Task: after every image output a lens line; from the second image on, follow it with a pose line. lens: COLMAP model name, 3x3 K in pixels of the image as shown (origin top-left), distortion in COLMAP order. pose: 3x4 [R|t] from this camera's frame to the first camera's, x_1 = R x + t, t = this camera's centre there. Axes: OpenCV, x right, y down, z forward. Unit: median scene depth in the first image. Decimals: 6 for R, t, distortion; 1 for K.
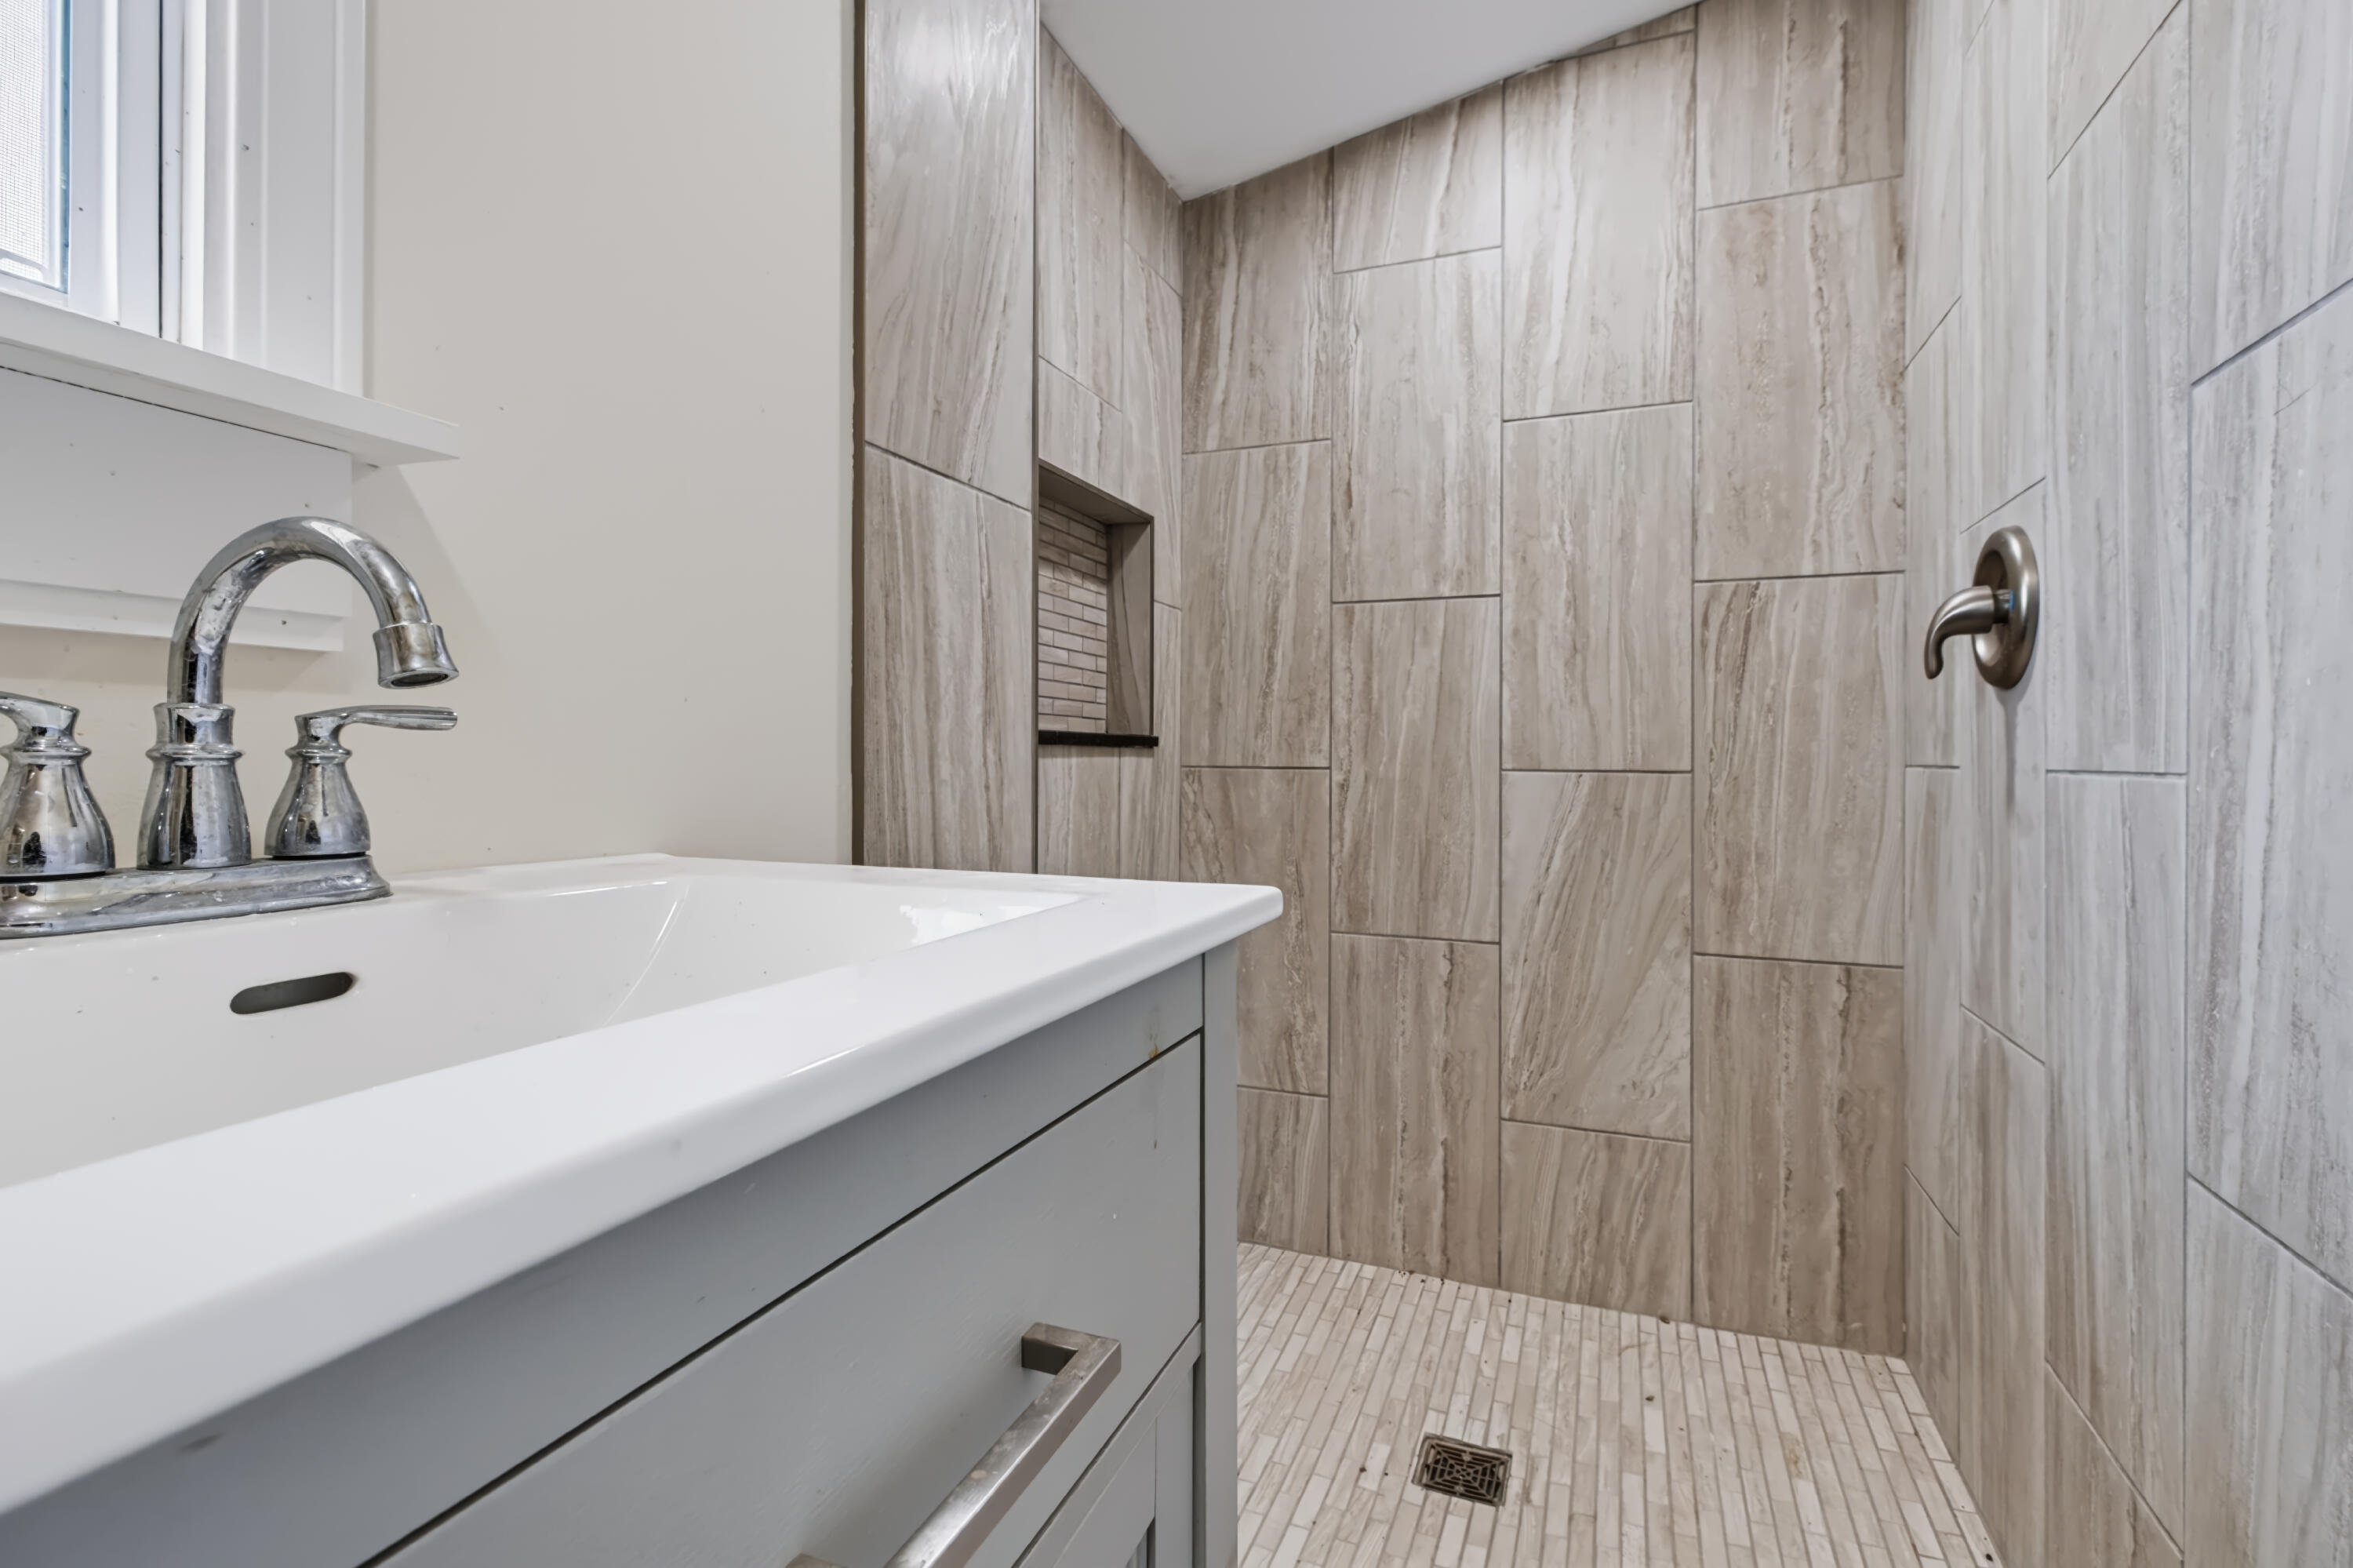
lens RADIAL K [[1083.2, 0, 1171.0], [0, 1083.2, 775.8], [0, 0, 1]] dist [0.000346, 0.001652]
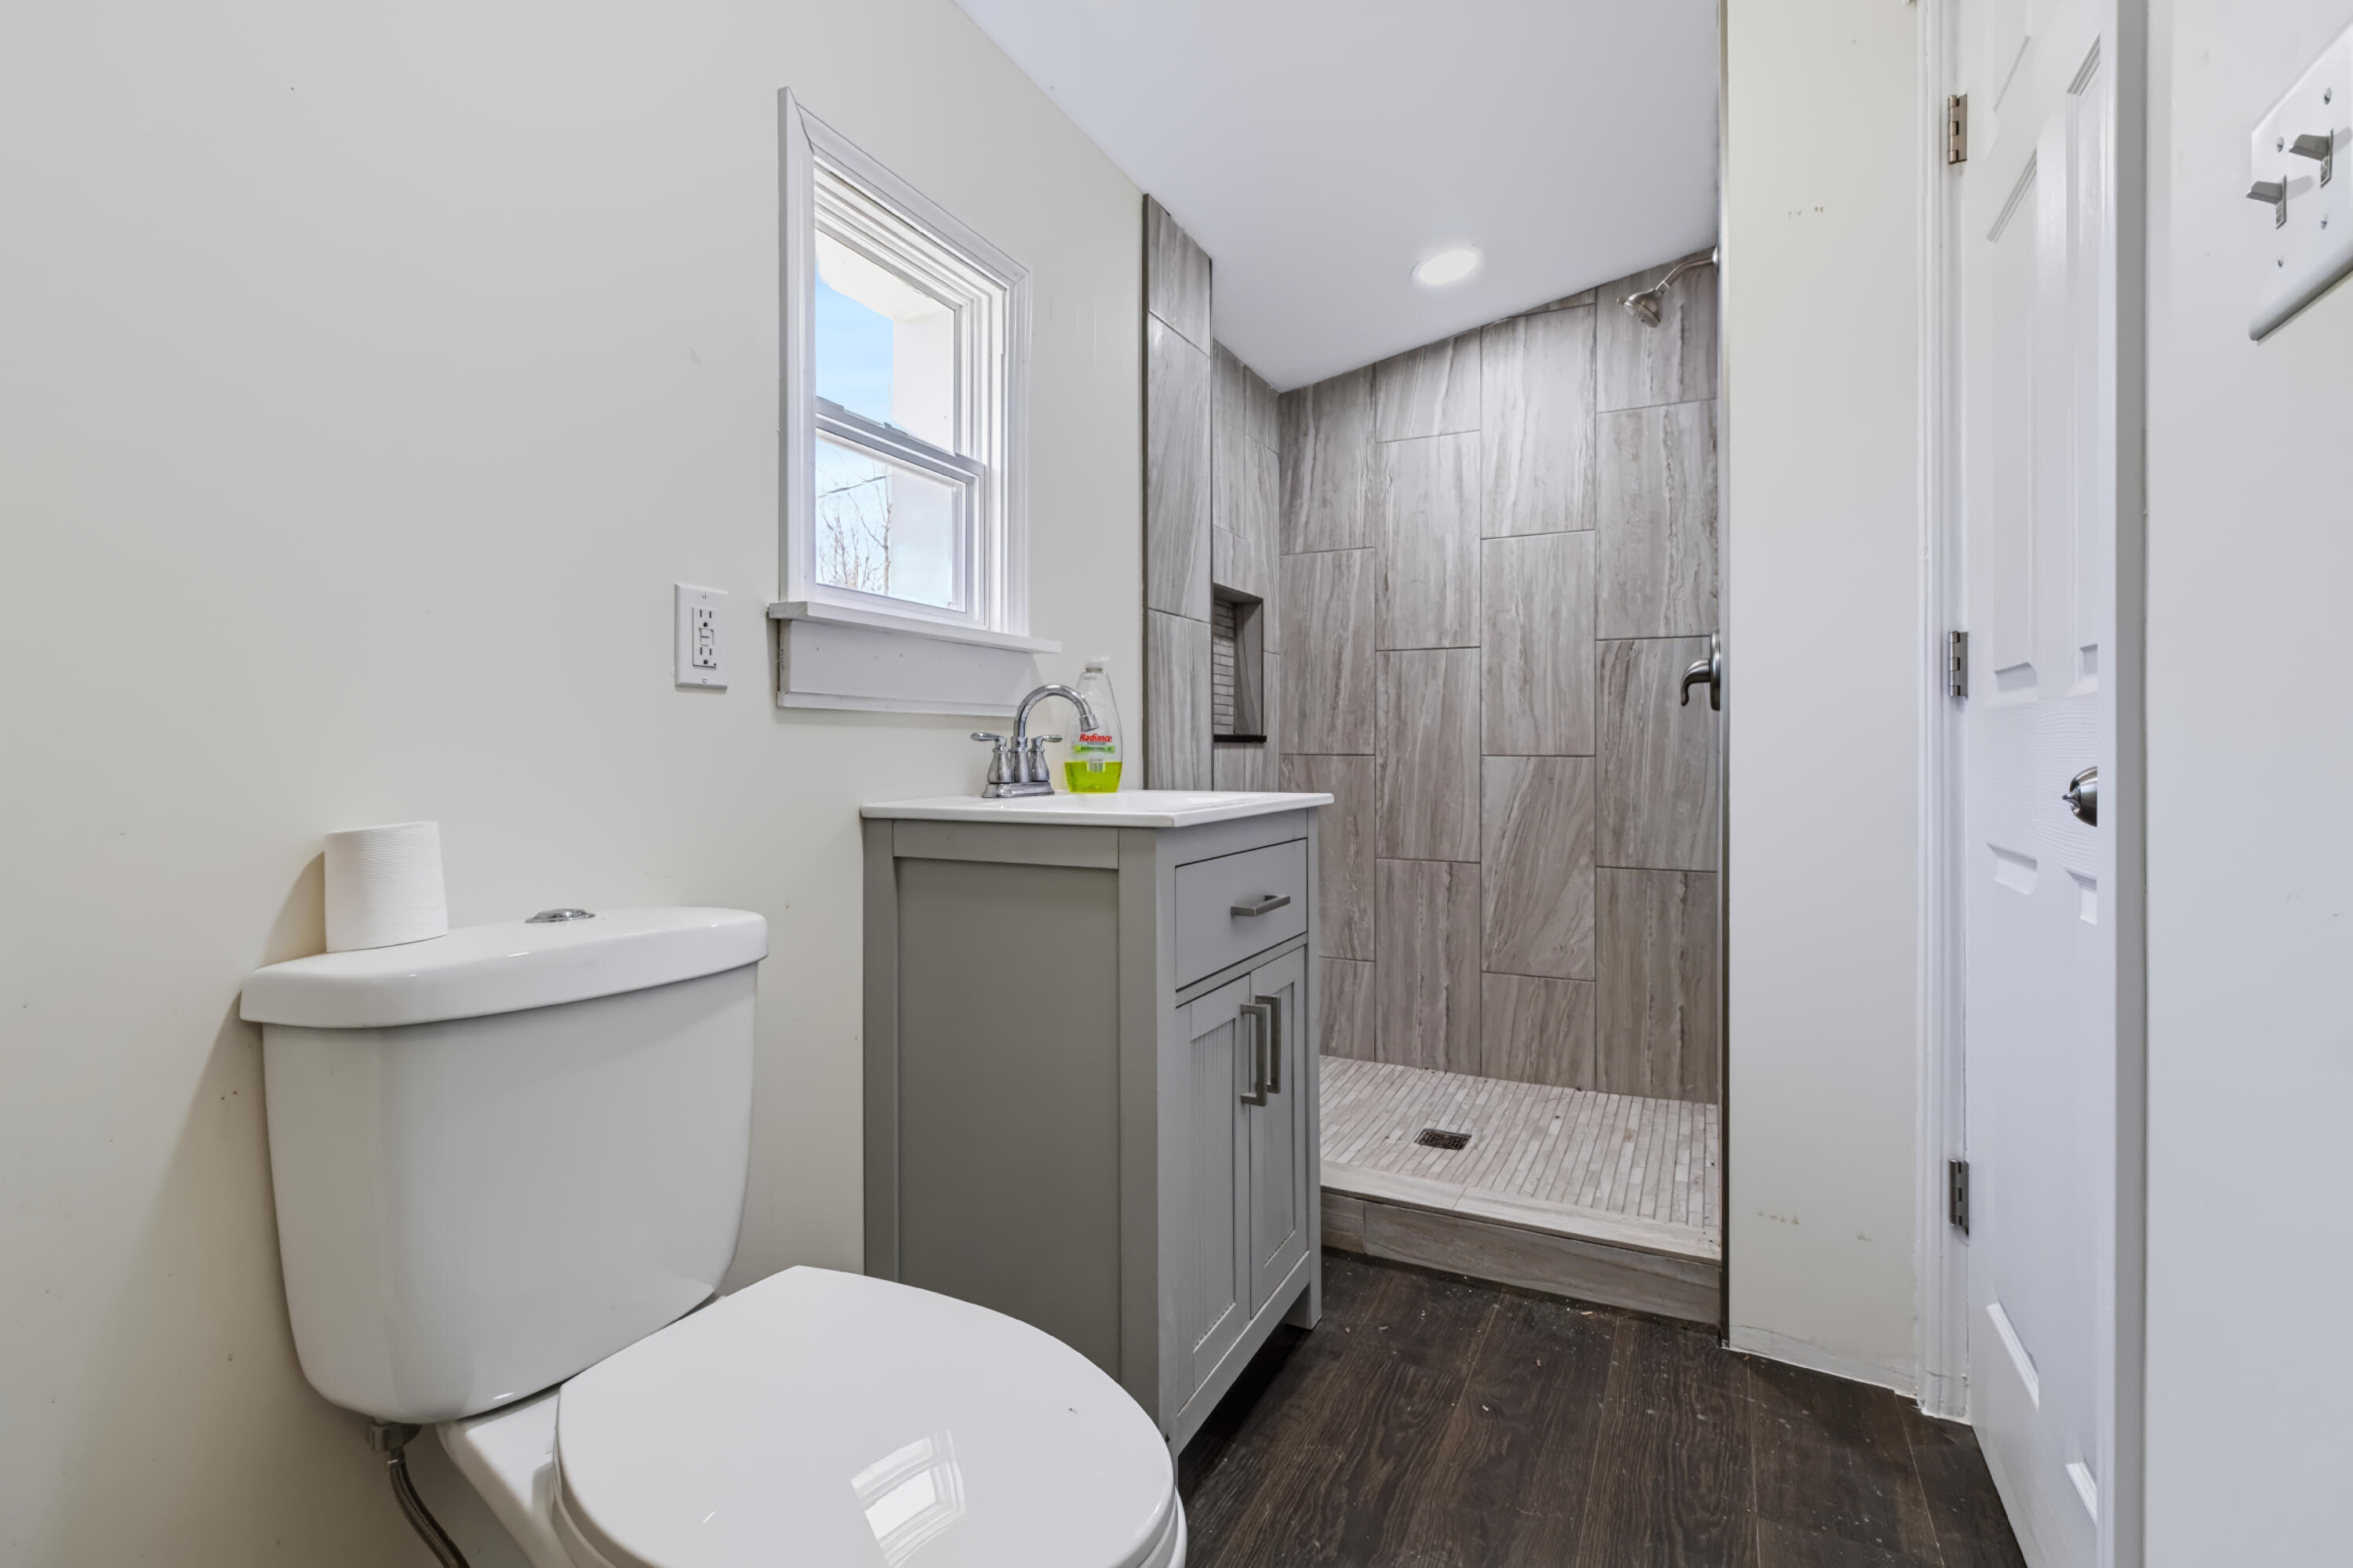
lens RADIAL K [[1083.2, 0, 1185.1], [0, 1083.2, 766.7], [0, 0, 1]] dist [0.000346, 0.001652]
pose [[0.998443, -0.003898, -0.055649, -0.047716], [0.003956, 0.999992, 0.000929, 0.008608], [0.055645, -0.001148, 0.998450, -0.671483]]
